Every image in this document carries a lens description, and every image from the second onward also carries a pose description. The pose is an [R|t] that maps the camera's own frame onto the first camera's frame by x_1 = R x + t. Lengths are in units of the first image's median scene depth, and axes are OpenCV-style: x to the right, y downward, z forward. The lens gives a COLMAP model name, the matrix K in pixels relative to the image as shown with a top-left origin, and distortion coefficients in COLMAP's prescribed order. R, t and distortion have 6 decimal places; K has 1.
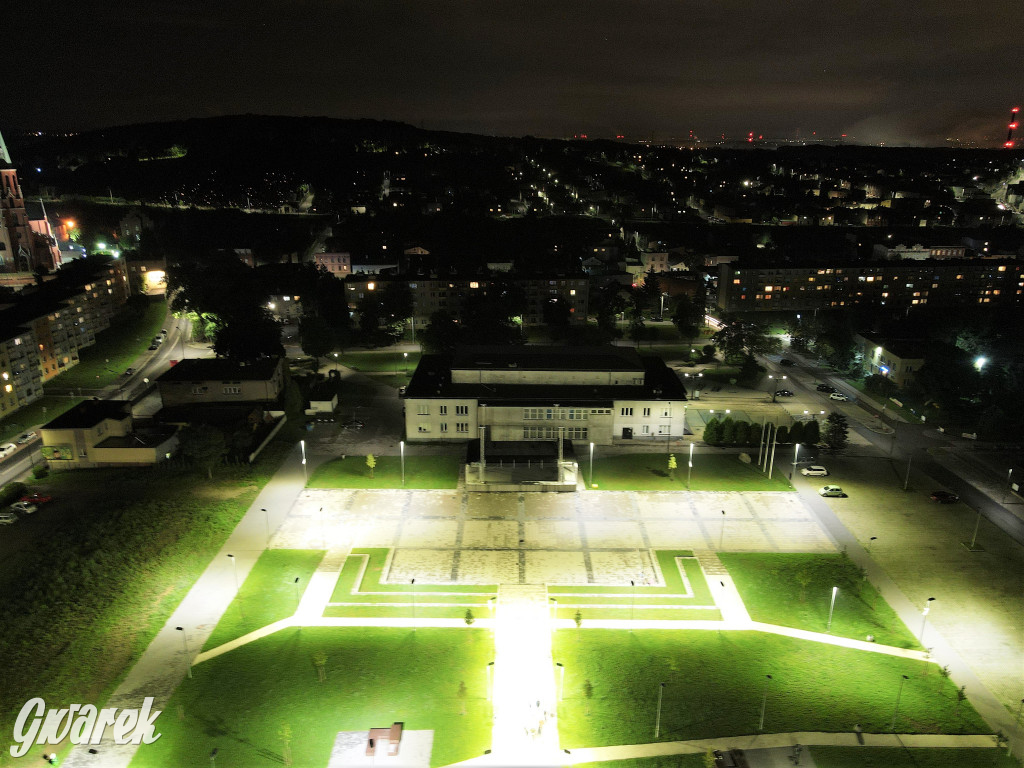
lens RADIAL K [[753.6, 0, 512.0], [0, 753.6, 384.0], [0, 0, 1]] dist [0.009081, 0.013851]
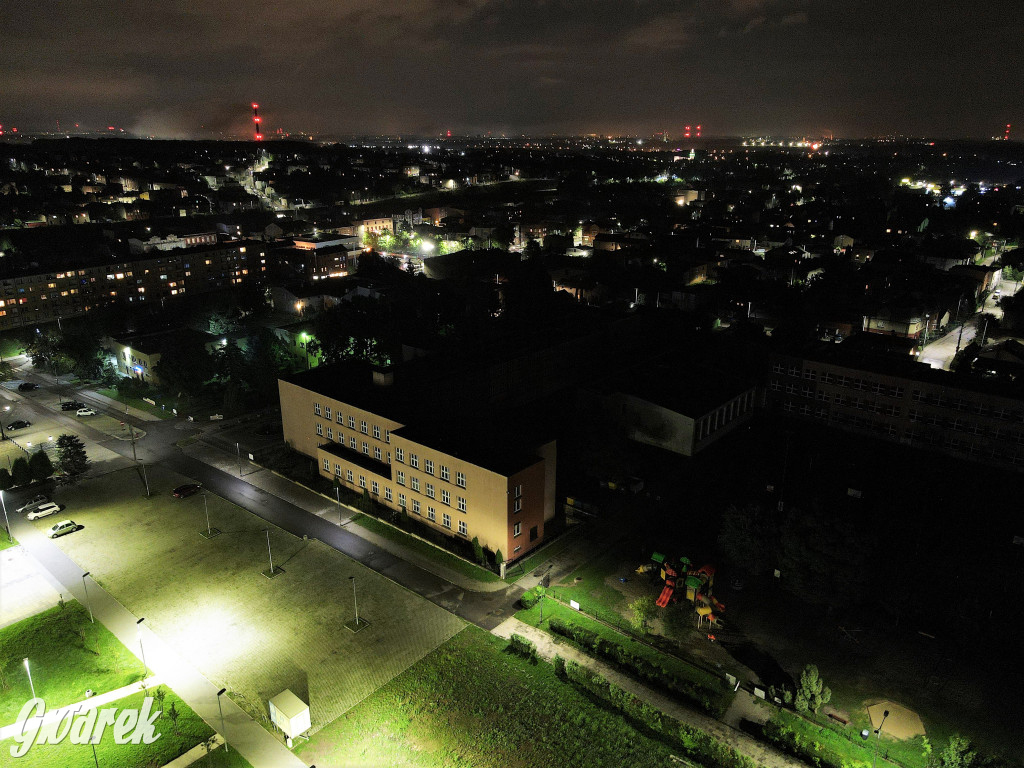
lens RADIAL K [[747.8, 0, 512.0], [0, 747.8, 384.0], [0, 0, 1]] dist [0.021705, 0.011666]
pose [[0.656686, -0.248561, 0.712026, 0.089794], [0.242195, 0.963622, 0.113020, 0.004195], [-0.714217, 0.098230, 0.692997, 0.005176]]
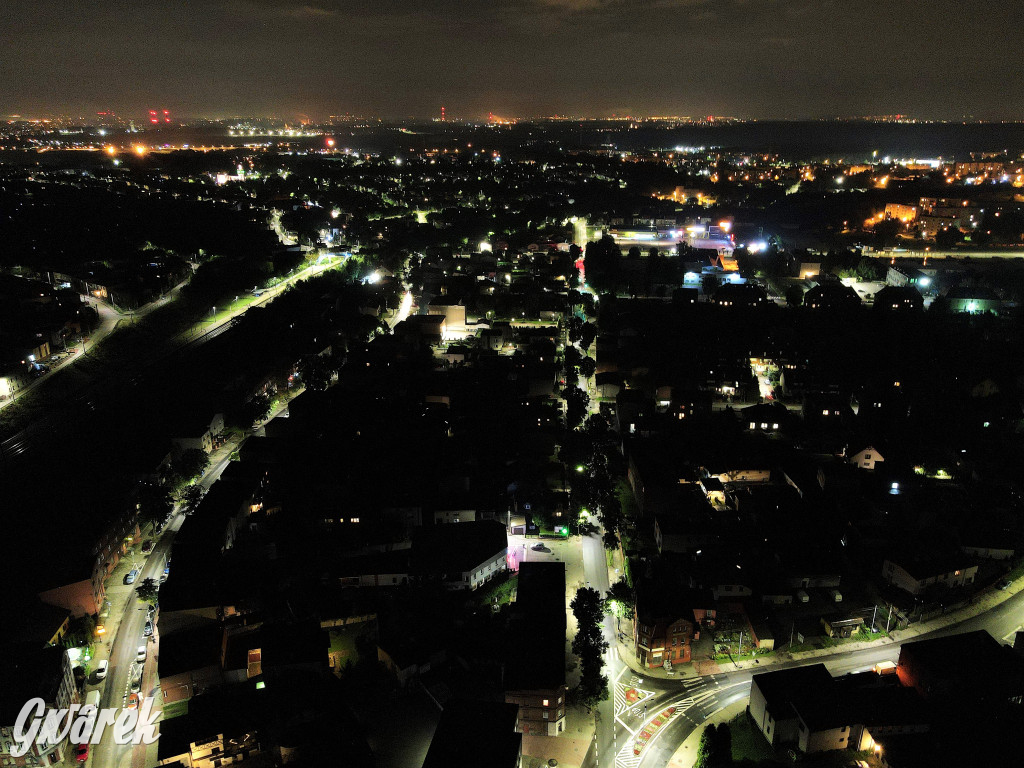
lens RADIAL K [[753.6, 0, 512.0], [0, 753.6, 384.0], [0, 0, 1]] dist [0.009081, 0.013851]
pose [[0.058558, -0.349544, 0.935088, 0.844697], [0.317268, 0.894647, 0.314559, -0.461956], [-0.946526, 0.278254, 0.163288, 0.849428]]
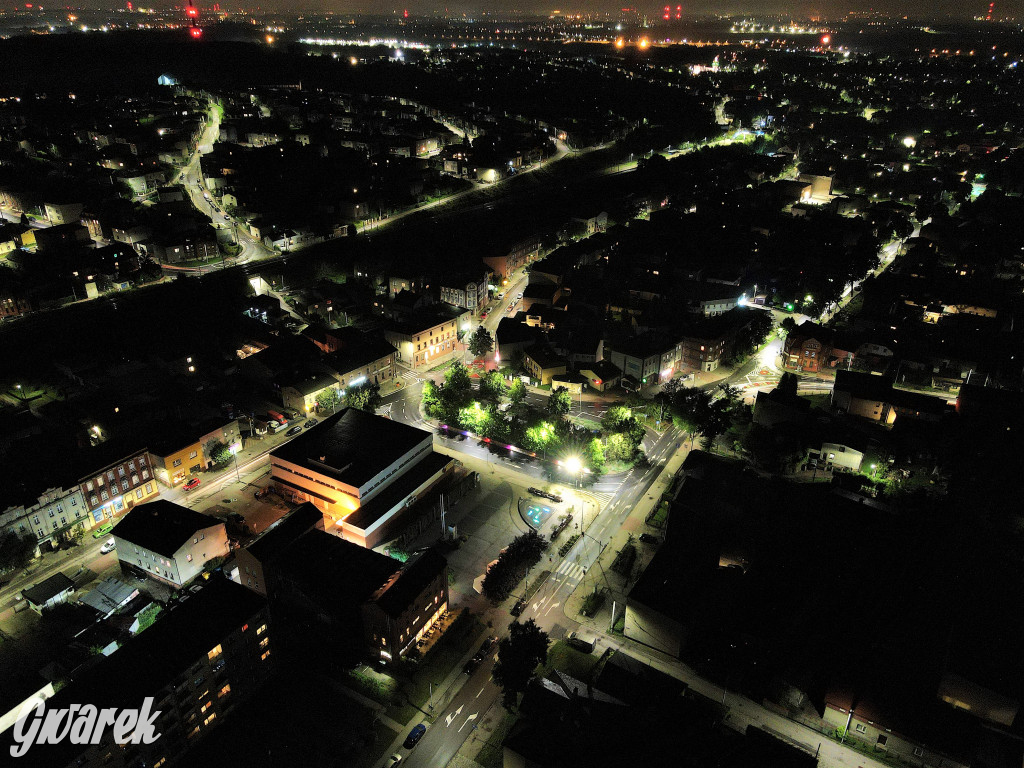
lens RADIAL K [[754.1, 0, 510.0], [0, 754.1, 378.4], [0, 0, 1]] dist [0.017026, 0.012007]
pose [[0.618726, -0.352461, 0.702104, 0.483598], [0.248679, 0.935622, 0.250542, -0.350028], [-0.745210, 0.019581, 0.666543, 0.557540]]
